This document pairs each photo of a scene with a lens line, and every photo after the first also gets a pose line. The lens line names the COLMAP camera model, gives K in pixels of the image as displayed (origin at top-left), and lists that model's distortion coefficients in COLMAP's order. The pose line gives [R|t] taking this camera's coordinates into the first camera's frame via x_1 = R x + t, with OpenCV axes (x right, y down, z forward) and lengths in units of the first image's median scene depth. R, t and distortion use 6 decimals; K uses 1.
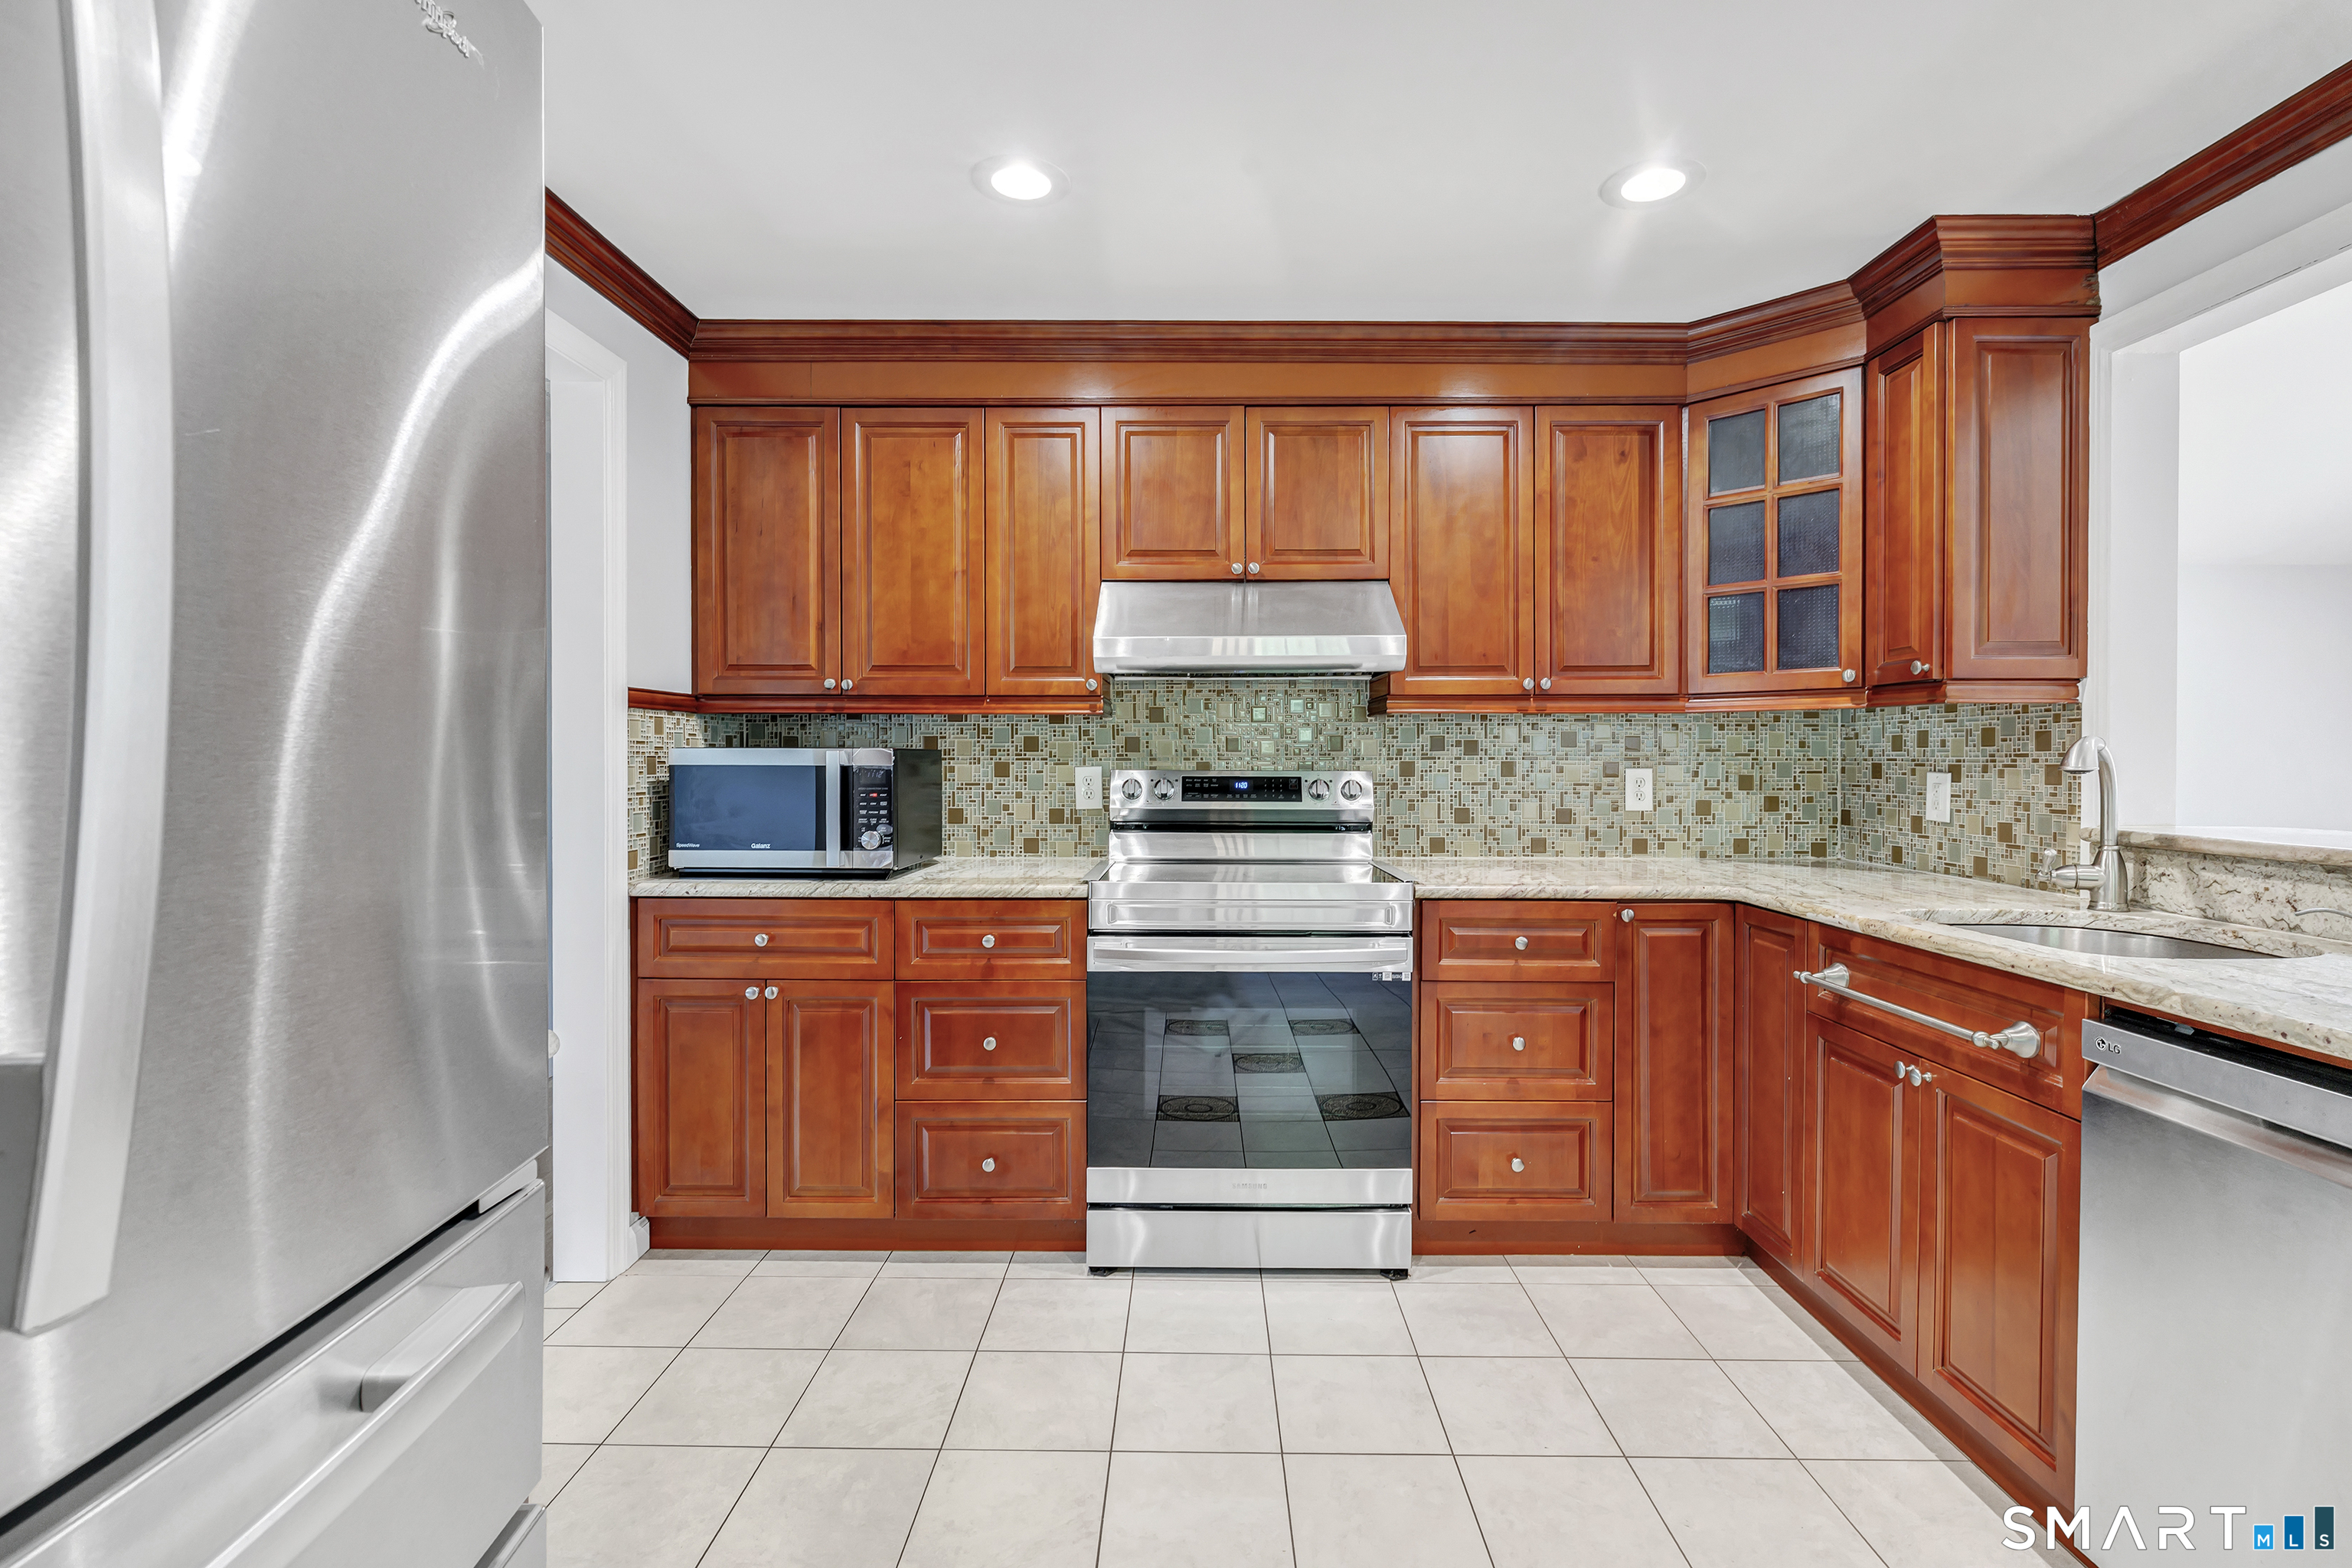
lens RADIAL K [[1062.0, 0, 1189.0], [0, 1062.0, 766.0], [0, 0, 1]] dist [0.000234, 0.000472]
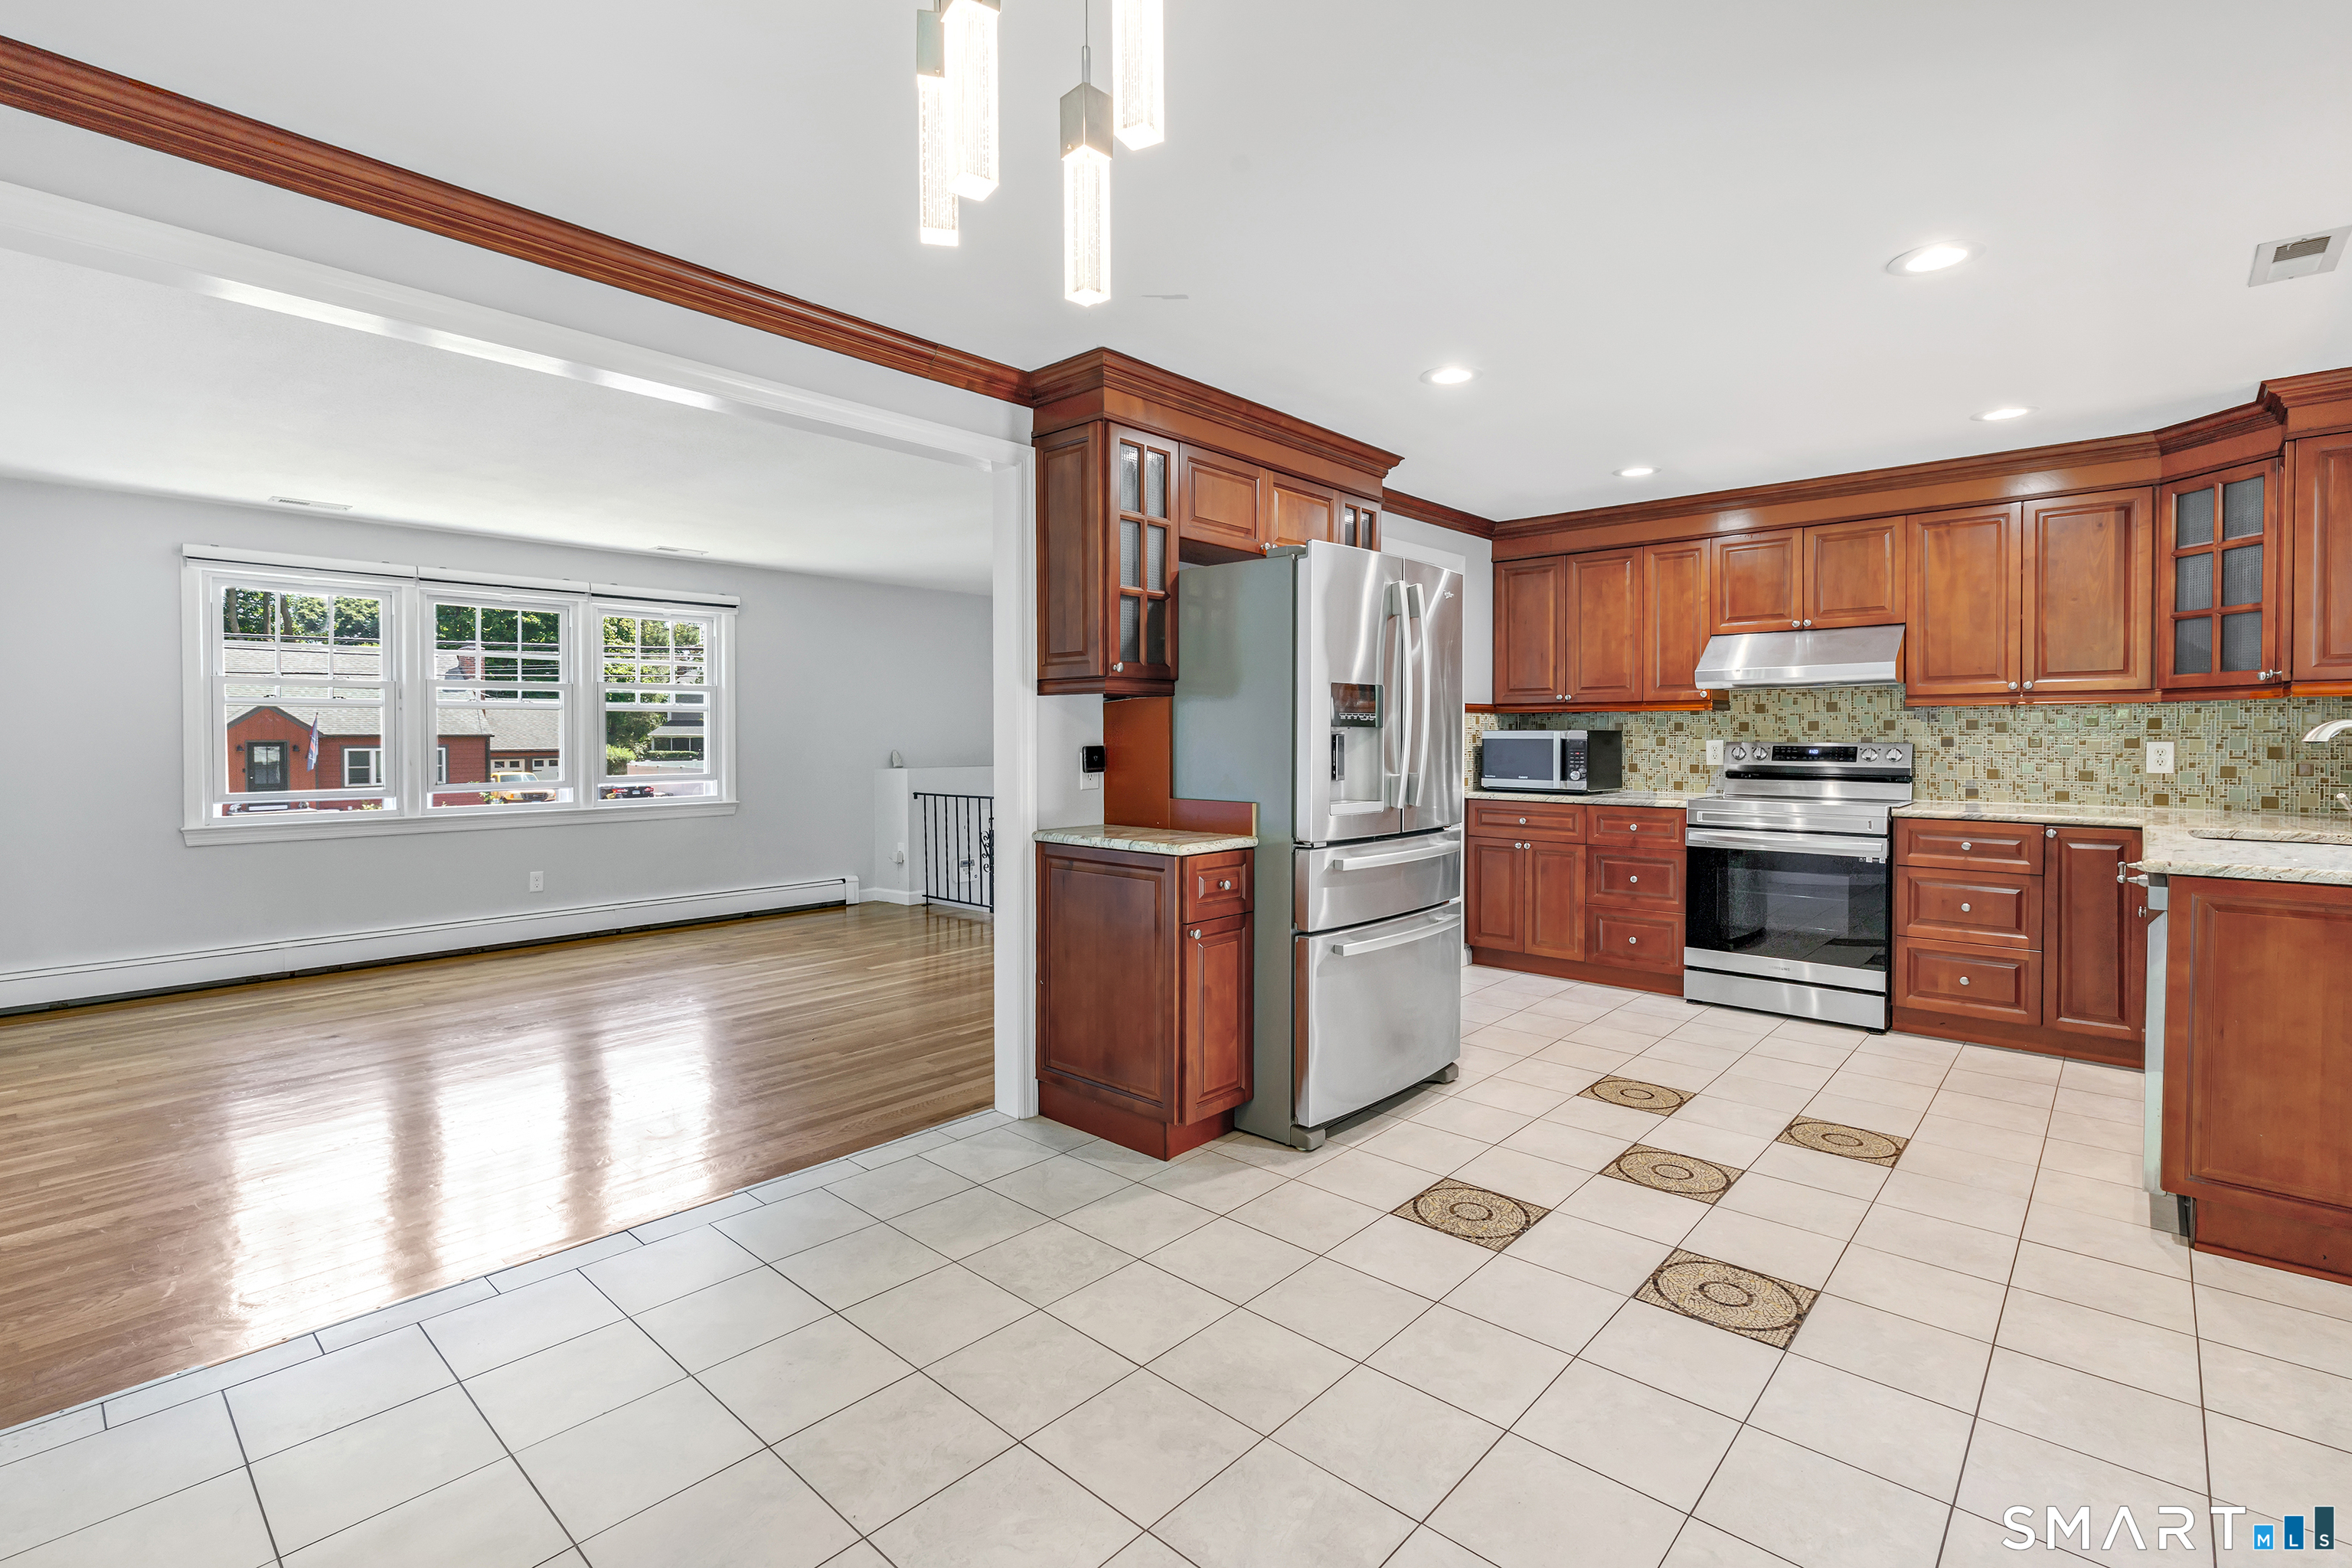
lens RADIAL K [[1062.0, 0, 1158.6], [0, 1062.0, 753.5], [0, 0, 1]] dist [0.000234, 0.000472]
pose [[0.736340, 0.009574, -0.676543, 0.463583], [-0.002113, 0.999928, 0.011851, 0.004495], [0.676608, -0.007297, 0.736307, -0.984805]]
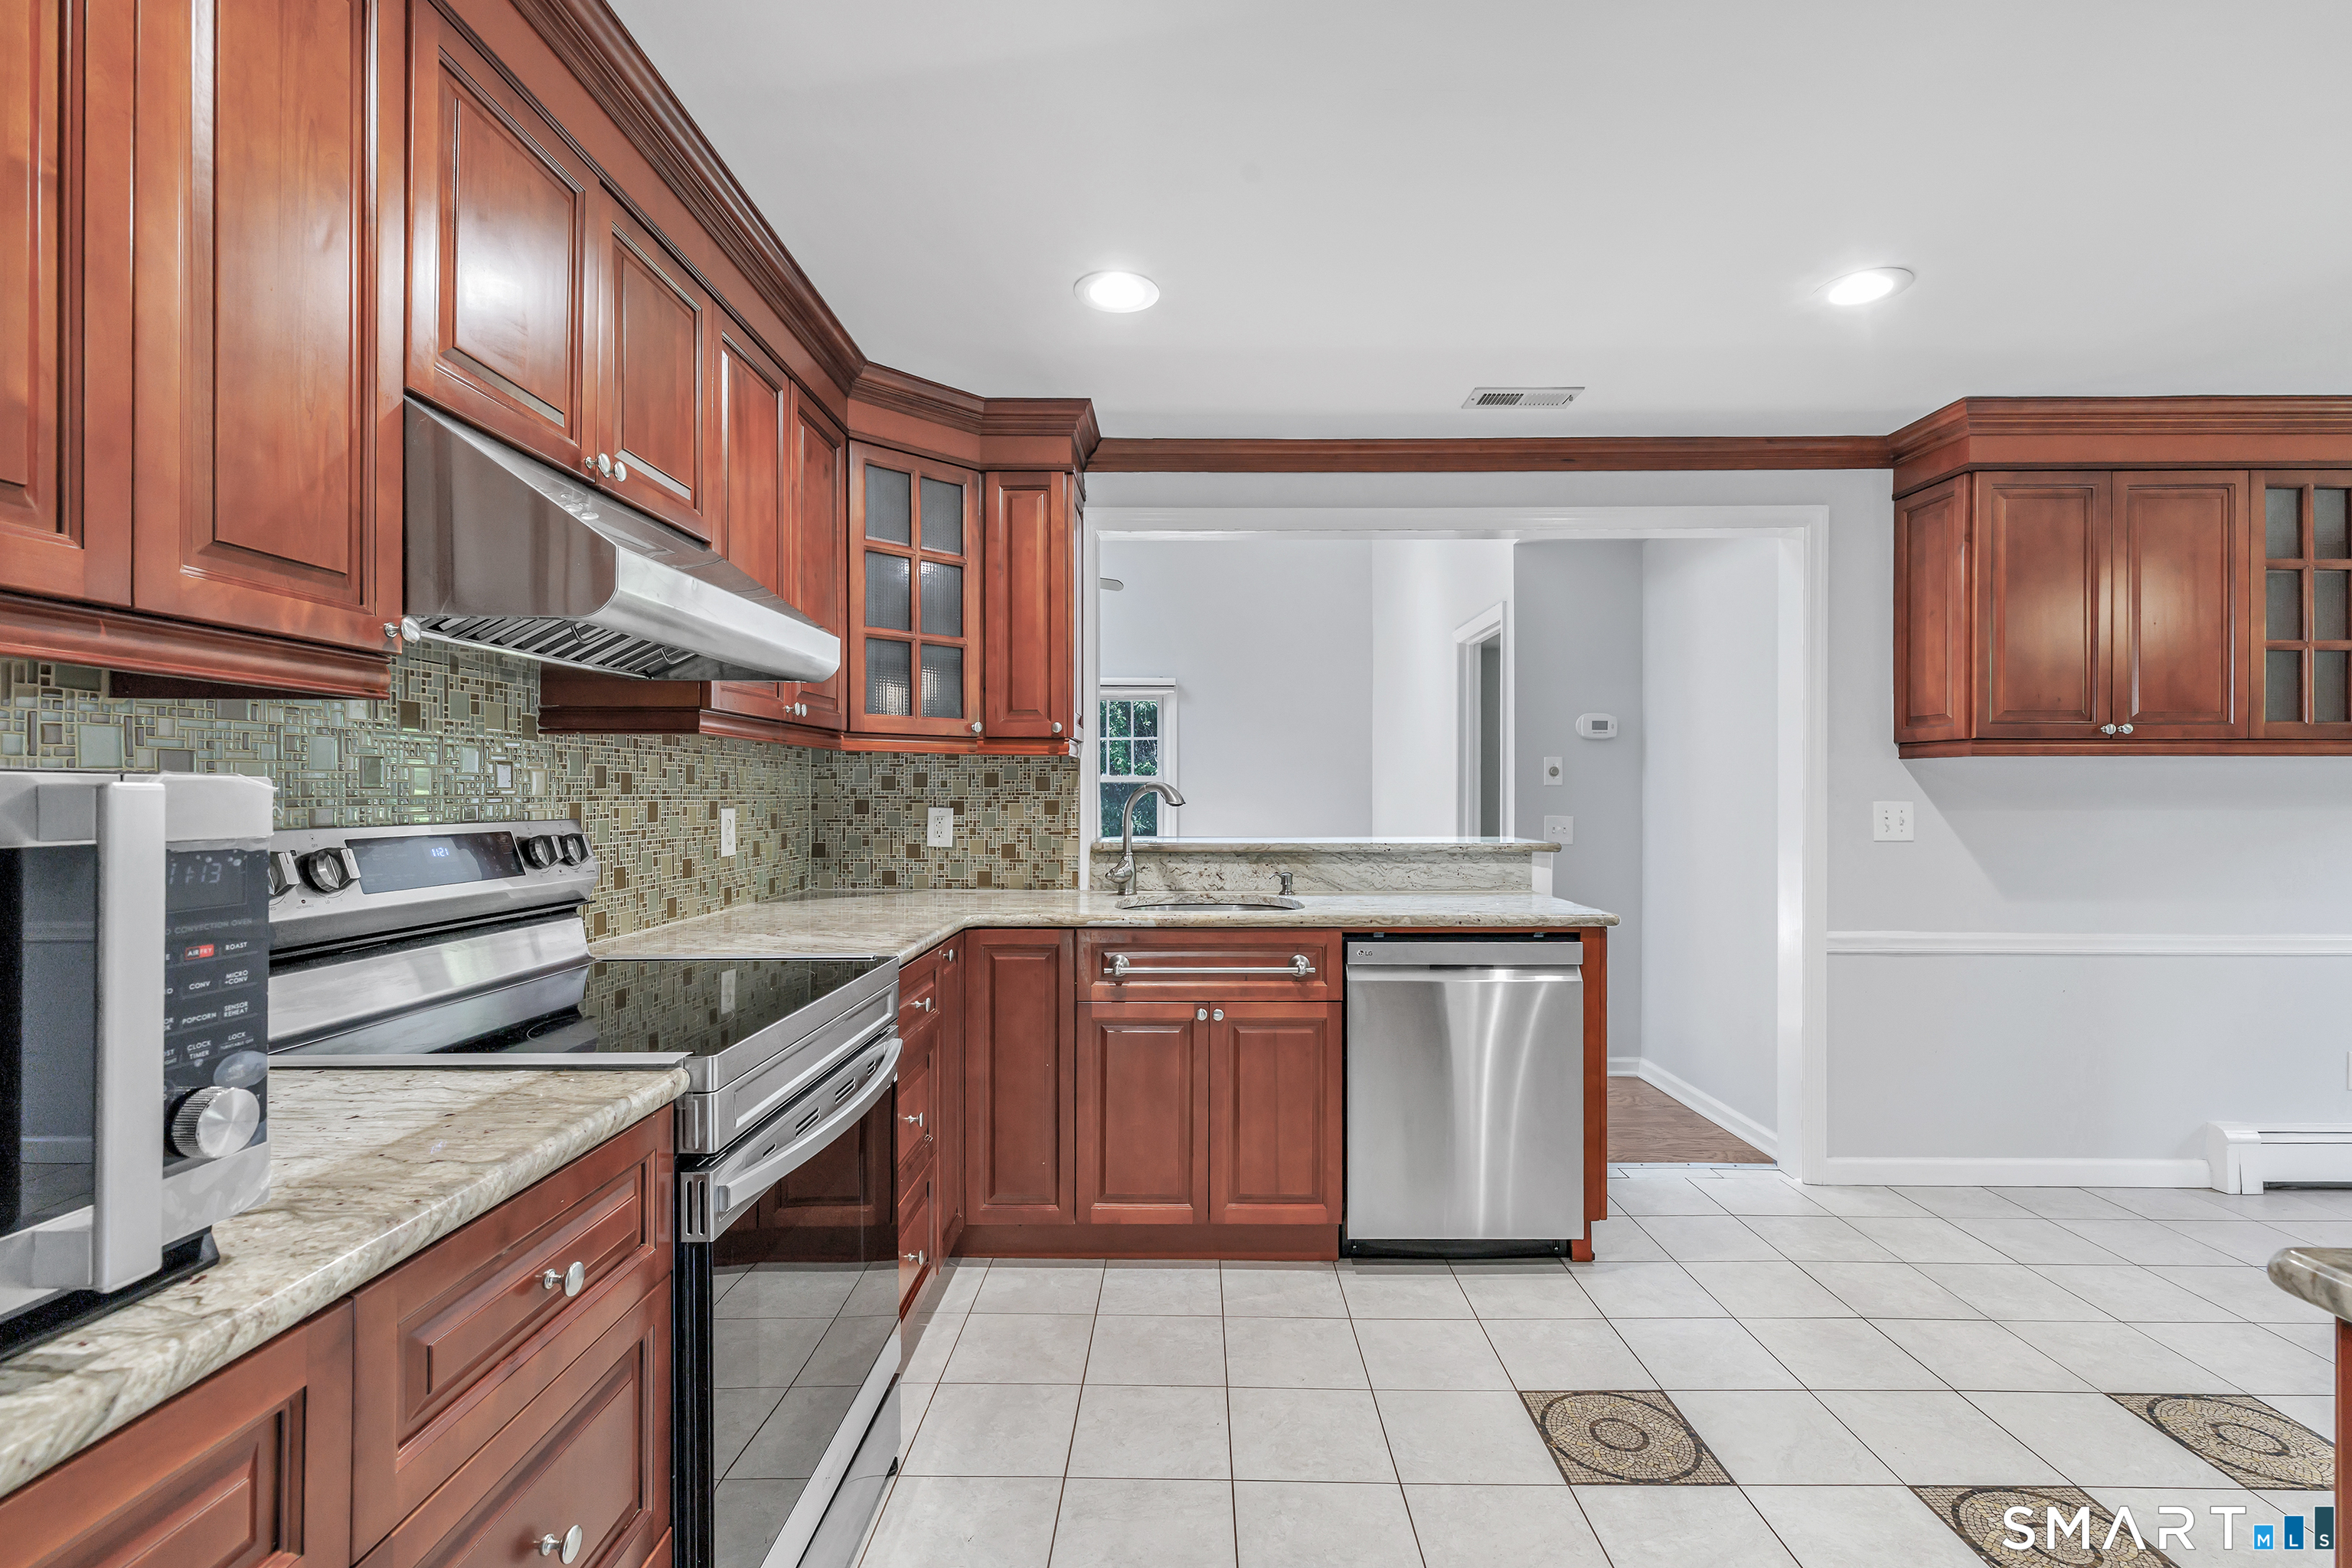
lens RADIAL K [[1062.0, 0, 1181.6], [0, 1062.0, 786.8], [0, 0, 1]] dist [0.000234, 0.000472]
pose [[-0.002337, 0.004931, 0.999985, -0.534201], [0.007075, 0.999963, -0.004914, -0.009815], [-0.999972, 0.007063, -0.002372, 0.721817]]
